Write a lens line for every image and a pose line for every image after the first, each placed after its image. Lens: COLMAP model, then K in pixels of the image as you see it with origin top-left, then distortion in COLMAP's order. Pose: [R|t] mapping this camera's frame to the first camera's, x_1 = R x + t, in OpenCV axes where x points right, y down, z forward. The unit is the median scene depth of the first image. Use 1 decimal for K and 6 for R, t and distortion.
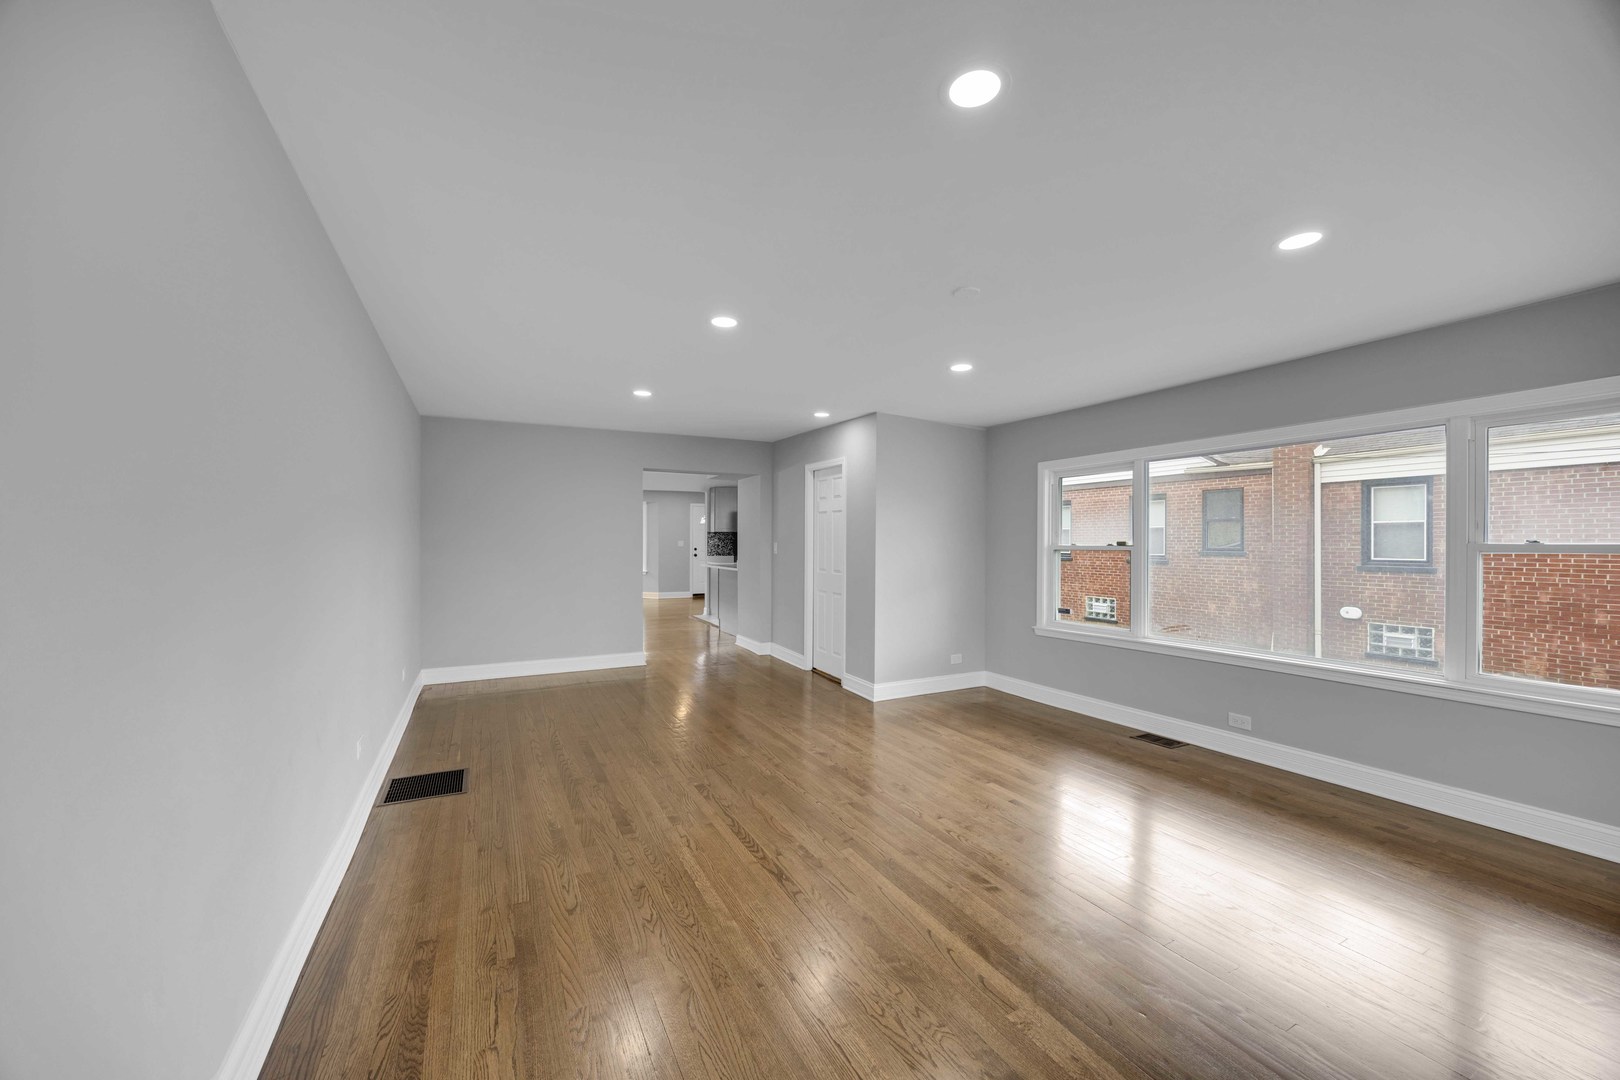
lens RADIAL K [[626.4, 0, 811.5], [0, 626.4, 530.3], [0, 0, 1]] dist [0.000614, 0.000073]
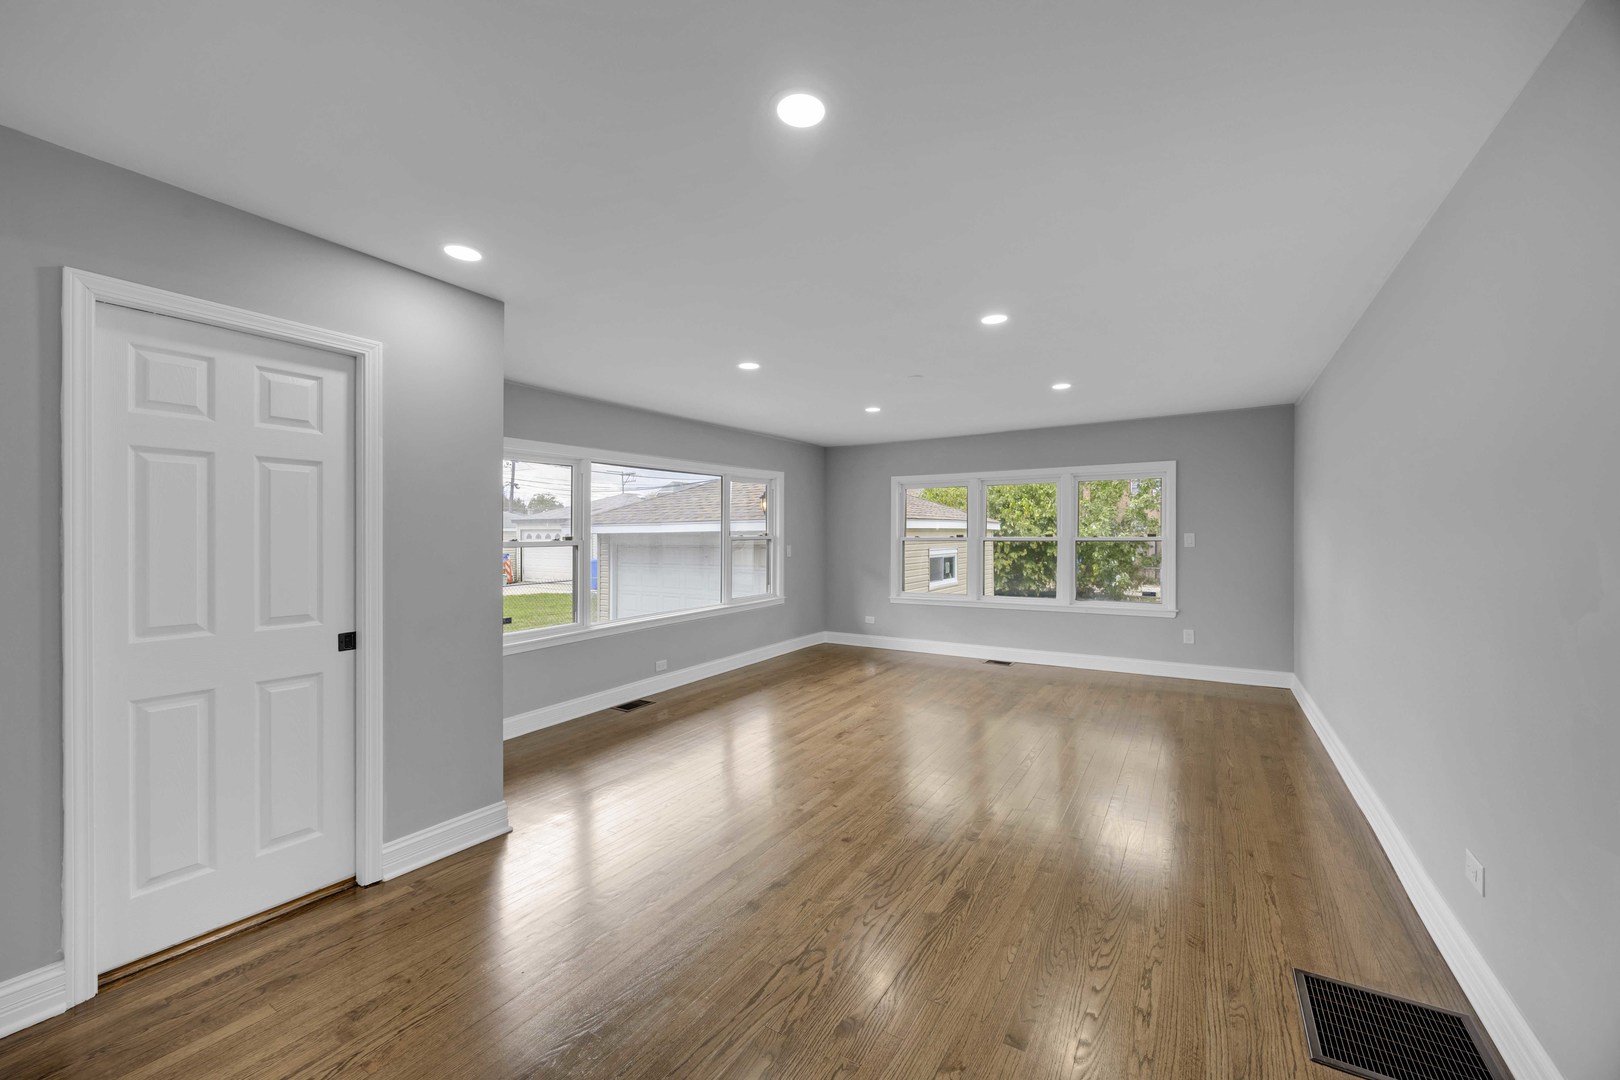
lens RADIAL K [[626.4, 0, 811.5], [0, 626.4, 530.3], [0, 0, 1]] dist [0.000614, 0.000073]
pose [[-0.511508, -0.002244, 0.859276, -0.635193], [-0.025542, 0.999594, -0.012594, 0.011440], [-0.858899, -0.028389, -0.511358, 1.325971]]
